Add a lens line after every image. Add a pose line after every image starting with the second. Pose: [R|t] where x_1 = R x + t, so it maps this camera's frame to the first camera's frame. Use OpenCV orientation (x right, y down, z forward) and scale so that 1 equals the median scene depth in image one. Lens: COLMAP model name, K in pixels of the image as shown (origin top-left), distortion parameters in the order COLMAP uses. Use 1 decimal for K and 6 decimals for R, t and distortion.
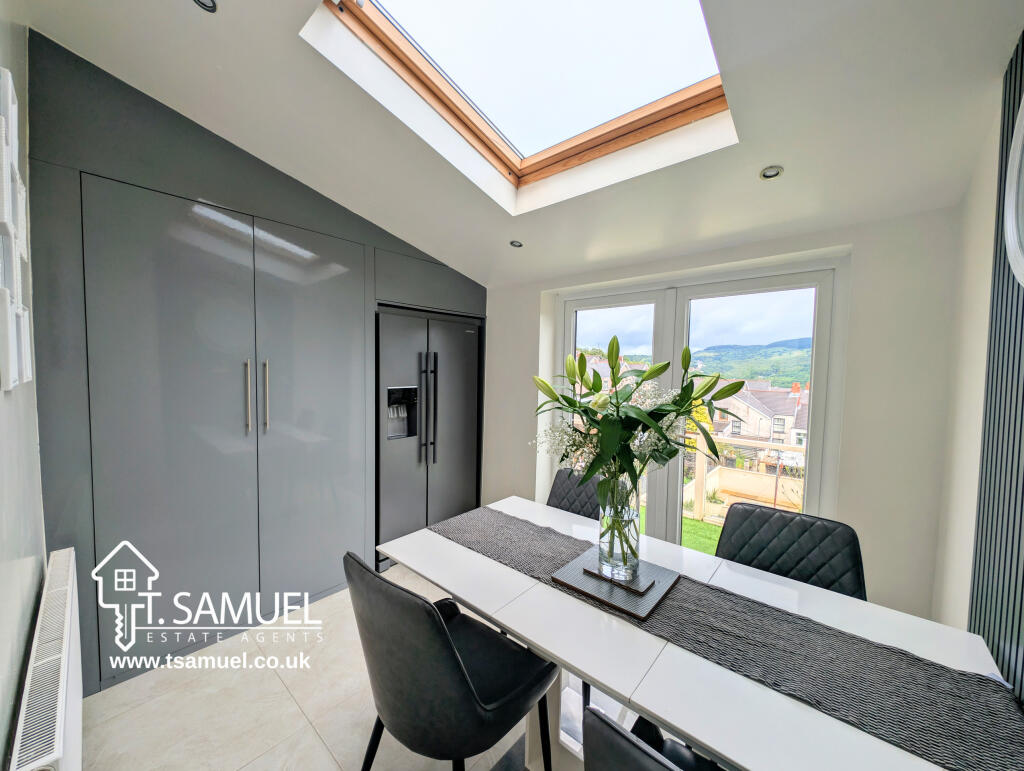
lens RADIAL K [[377.8, 0, 516.5], [0, 377.8, 384.1], [0, 0, 1]] dist [-0.000315, -0.000081]
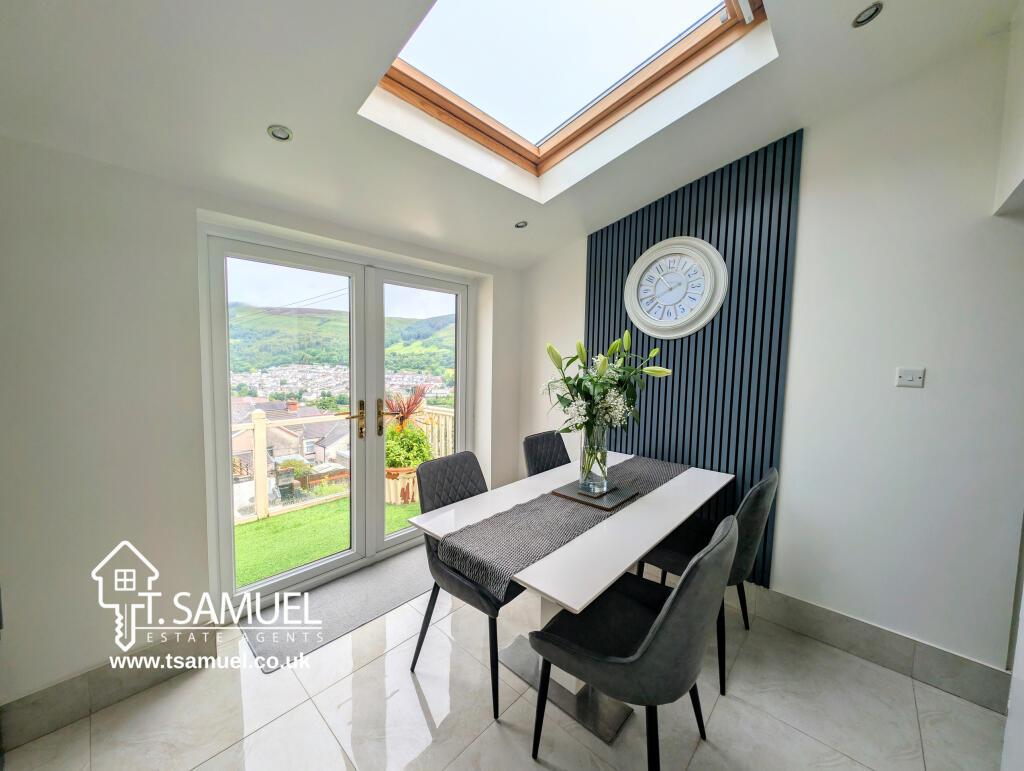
lens RADIAL K [[377.8, 0, 515.5], [0, 377.8, 387.6], [0, 0, 1]] dist [-0.000315, -0.000081]
pose [[0.055758, -0.091929, 0.994203, -0.847080], [0.027741, 0.995511, 0.090494, -0.032004], [-0.998059, 0.022534, 0.058058, 0.869978]]
